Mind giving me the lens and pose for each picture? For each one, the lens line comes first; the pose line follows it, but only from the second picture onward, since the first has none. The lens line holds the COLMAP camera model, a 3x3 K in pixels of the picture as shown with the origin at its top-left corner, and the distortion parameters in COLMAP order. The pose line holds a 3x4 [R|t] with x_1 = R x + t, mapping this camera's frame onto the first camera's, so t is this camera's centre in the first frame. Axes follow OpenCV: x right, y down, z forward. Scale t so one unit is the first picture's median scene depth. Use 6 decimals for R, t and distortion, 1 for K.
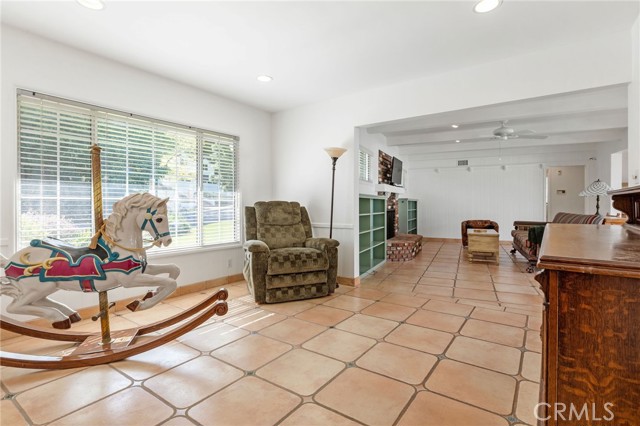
lens RADIAL K [[315.1, 0, 320.0], [0, 315.1, 206.8], [0, 0, 1]] dist [-0.012928, -0.000392]
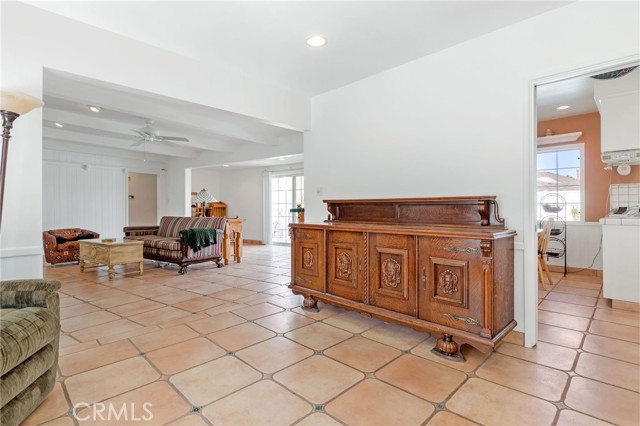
lens RADIAL K [[315.1, 0, 323.7], [0, 315.1, 210.2], [0, 0, 1]] dist [-0.012928, -0.000392]
pose [[0.144298, -0.003950, 0.989526, -0.239237], [0.009530, 0.999951, 0.002602, -0.001782], [-0.989488, 0.009055, 0.144329, 0.301590]]
